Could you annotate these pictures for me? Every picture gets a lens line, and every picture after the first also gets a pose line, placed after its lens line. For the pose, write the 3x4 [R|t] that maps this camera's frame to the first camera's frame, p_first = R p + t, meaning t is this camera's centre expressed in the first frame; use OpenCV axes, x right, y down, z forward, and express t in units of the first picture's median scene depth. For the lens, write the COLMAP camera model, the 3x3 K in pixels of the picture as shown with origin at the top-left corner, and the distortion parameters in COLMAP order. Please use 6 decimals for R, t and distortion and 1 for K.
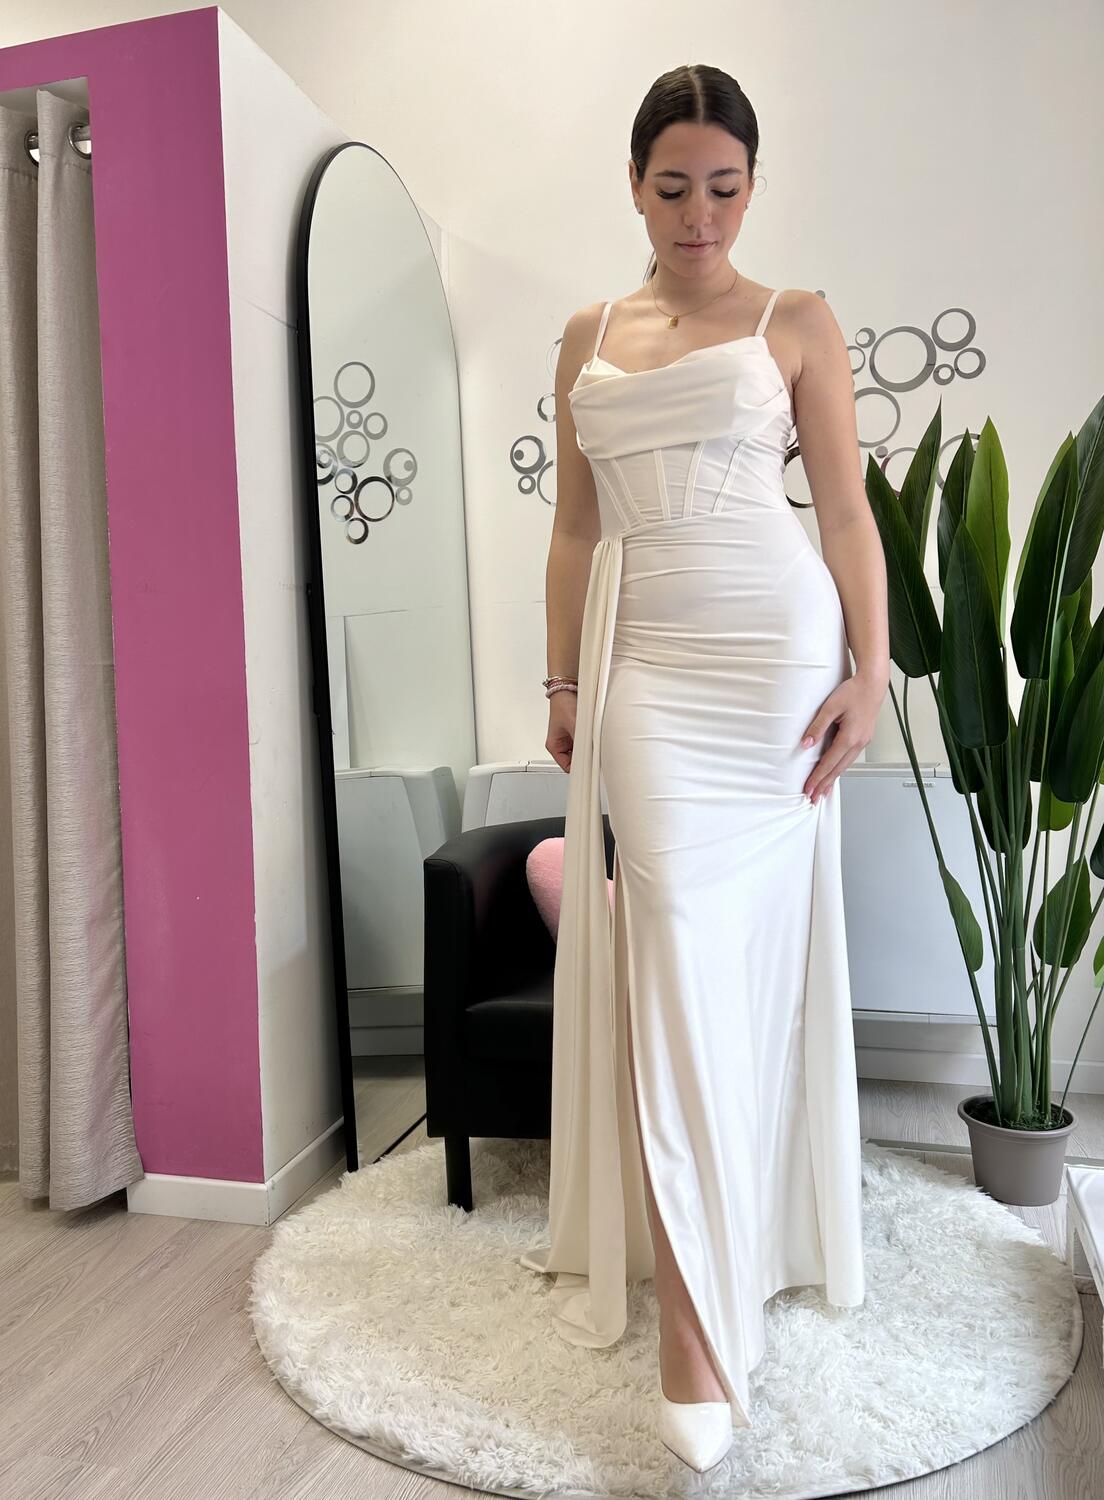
lens RADIAL K [[1207.0, 0, 545.9], [0, 1207.0, 751.8], [0, 0, 1]] dist [-0.000897, 0.003900]
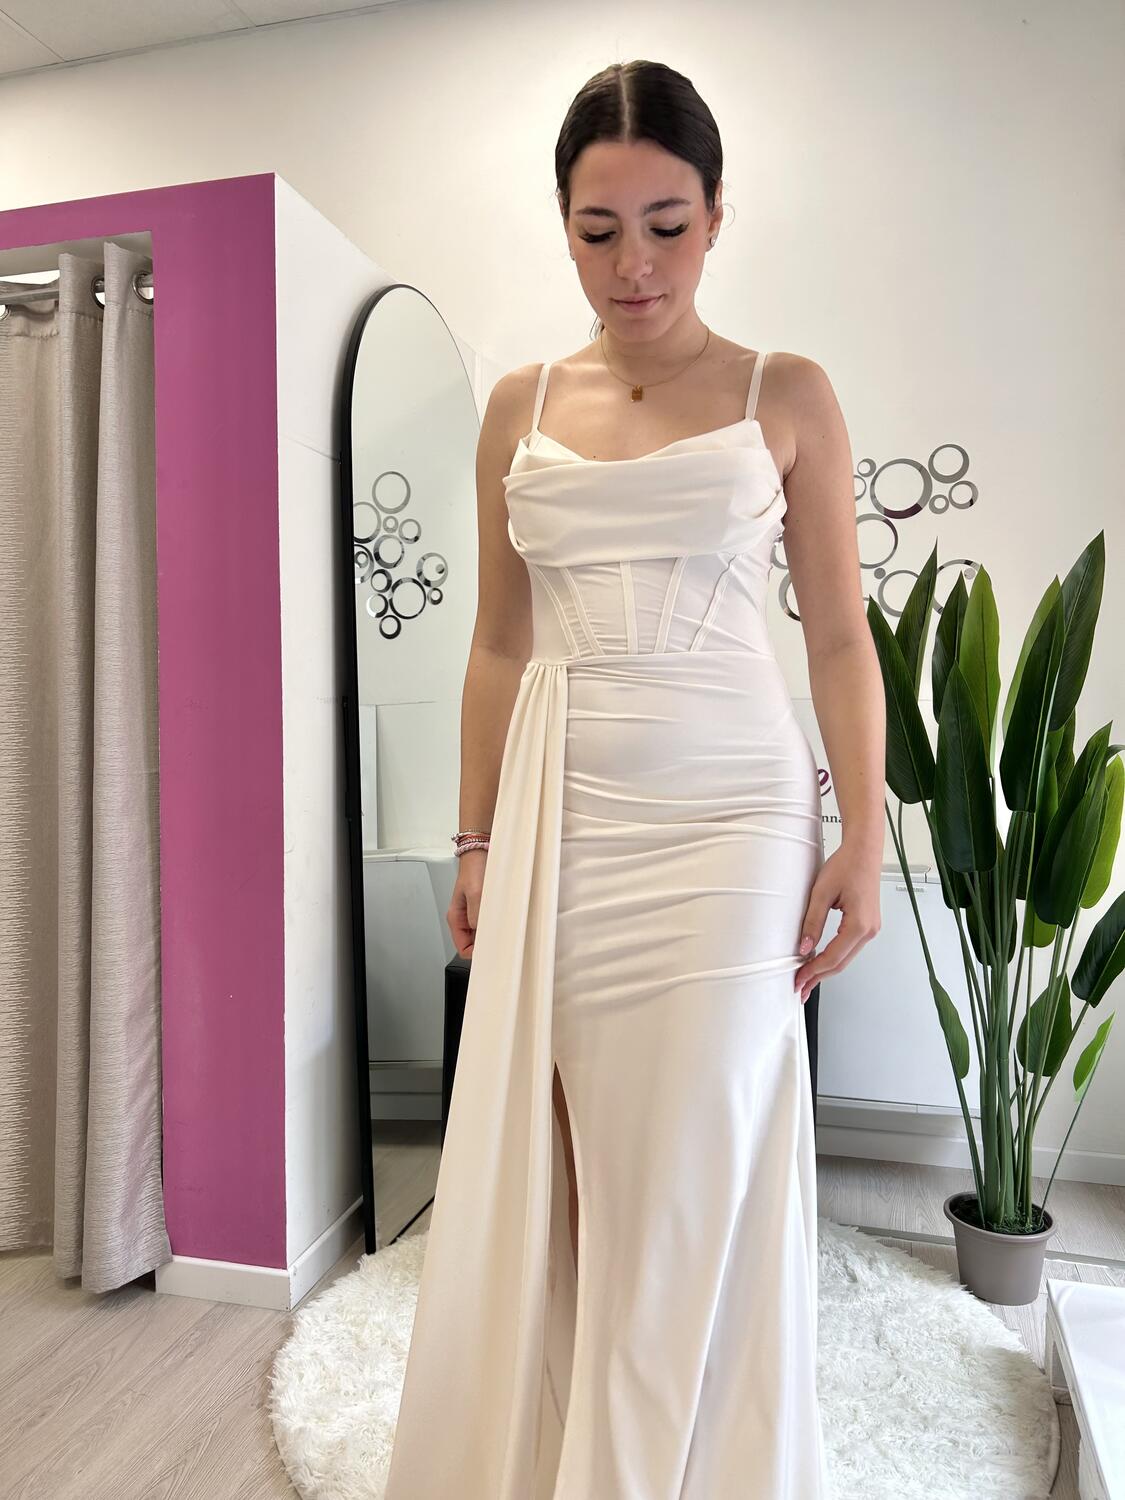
lens RADIAL K [[1121.2, 0, 566.4], [0, 1121.2, 748.3], [0, 0, 1]] dist [0.019749, -0.034577]
pose [[0.999717, 0.022789, 0.006784, -0.006040], [-0.022606, 0.999406, -0.026020, -0.076528], [-0.007373, 0.025859, 0.999638, 0.005623]]
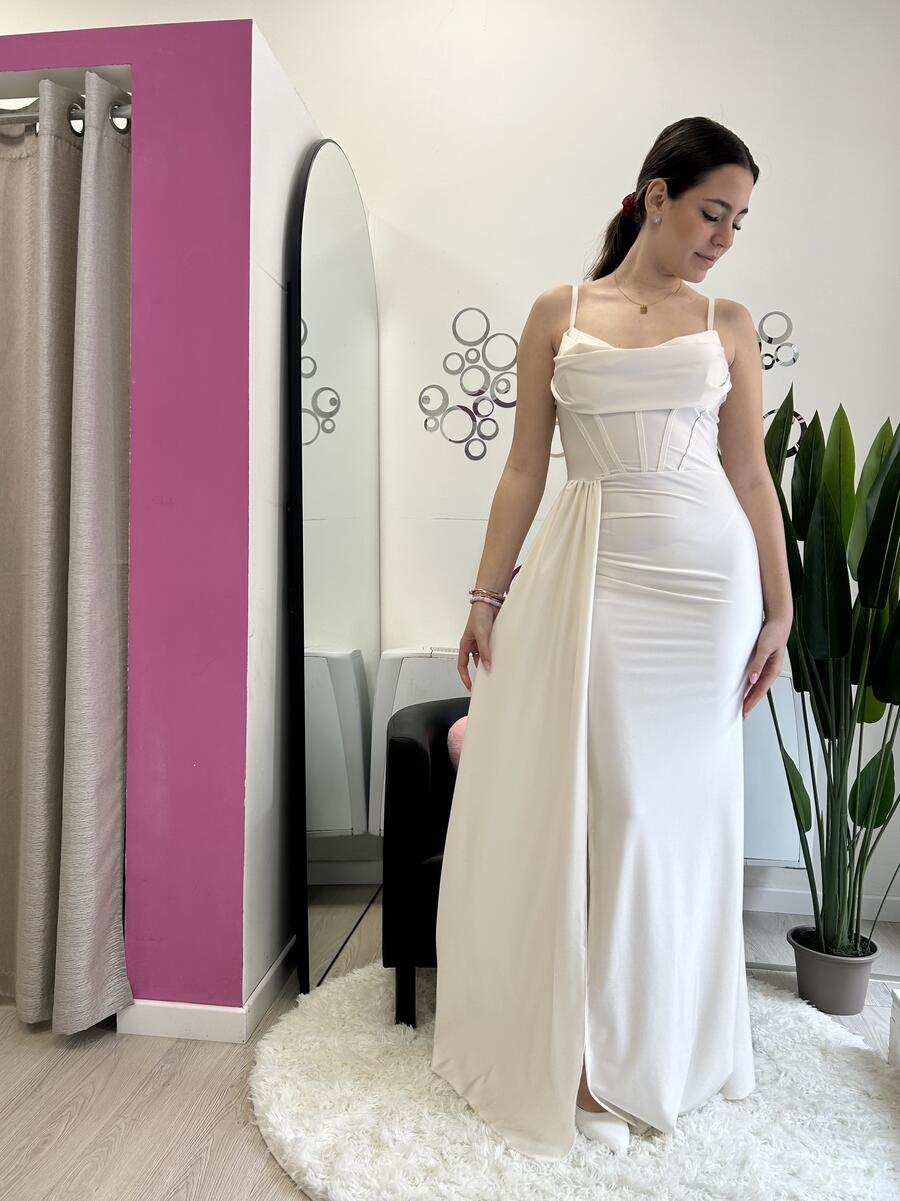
lens RADIAL K [[953.2, 0, 440.0], [0, 953.2, 606.2], [0, 0, 1]] dist [0.019057, -0.028192]
pose [[0.990762, 0.038101, 0.130151, -0.175998], [-0.036739, 0.999242, -0.012850, -0.030707], [-0.130542, 0.007950, 0.991411, 0.040983]]
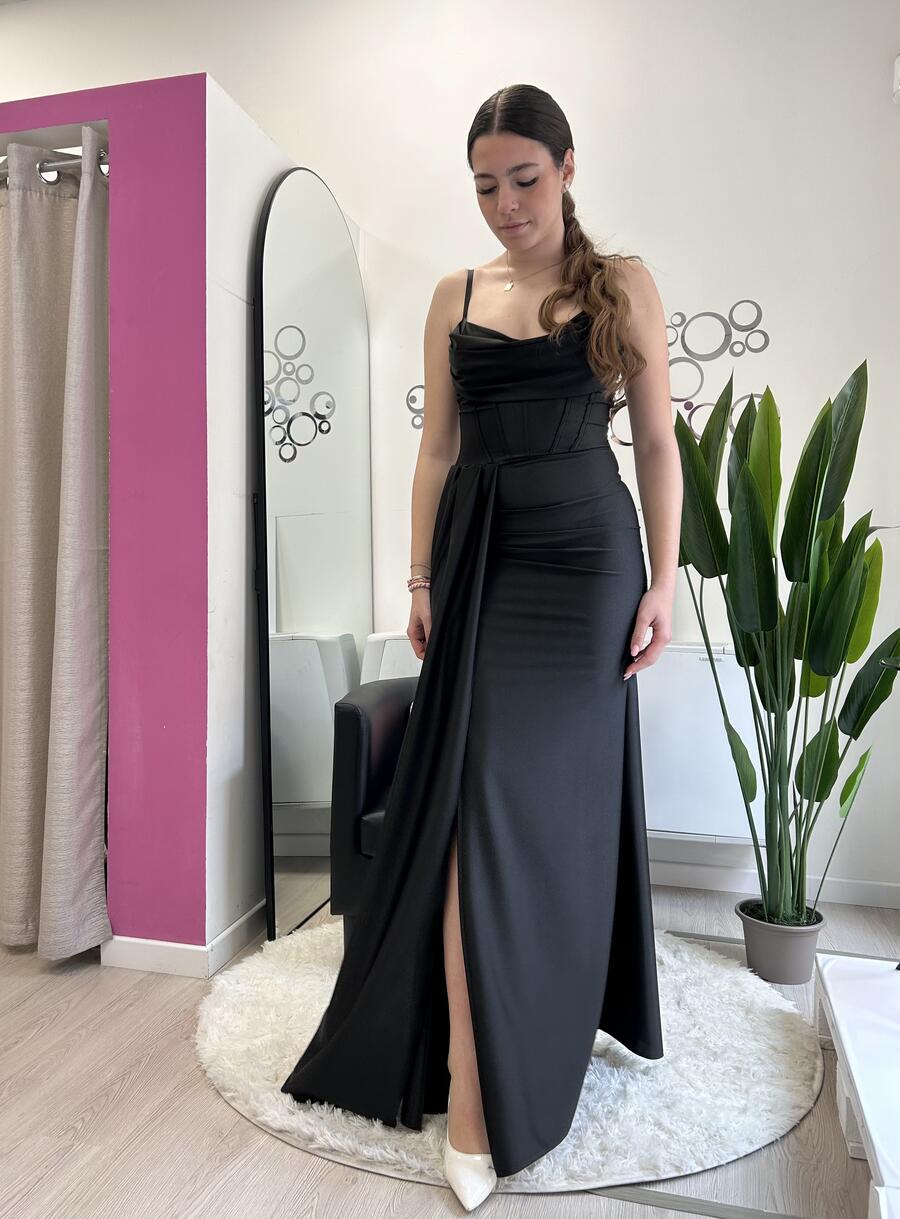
lens RADIAL K [[970.2, 0, 409.6], [0, 970.2, 590.3], [0, 0, 1]] dist [0.010258, -0.011980]
pose [[0.999453, 0.030902, -0.011783, -0.009941], [-0.031299, 0.998893, -0.035119, -0.000356], [0.010684, 0.035468, 0.999314, -0.071617]]
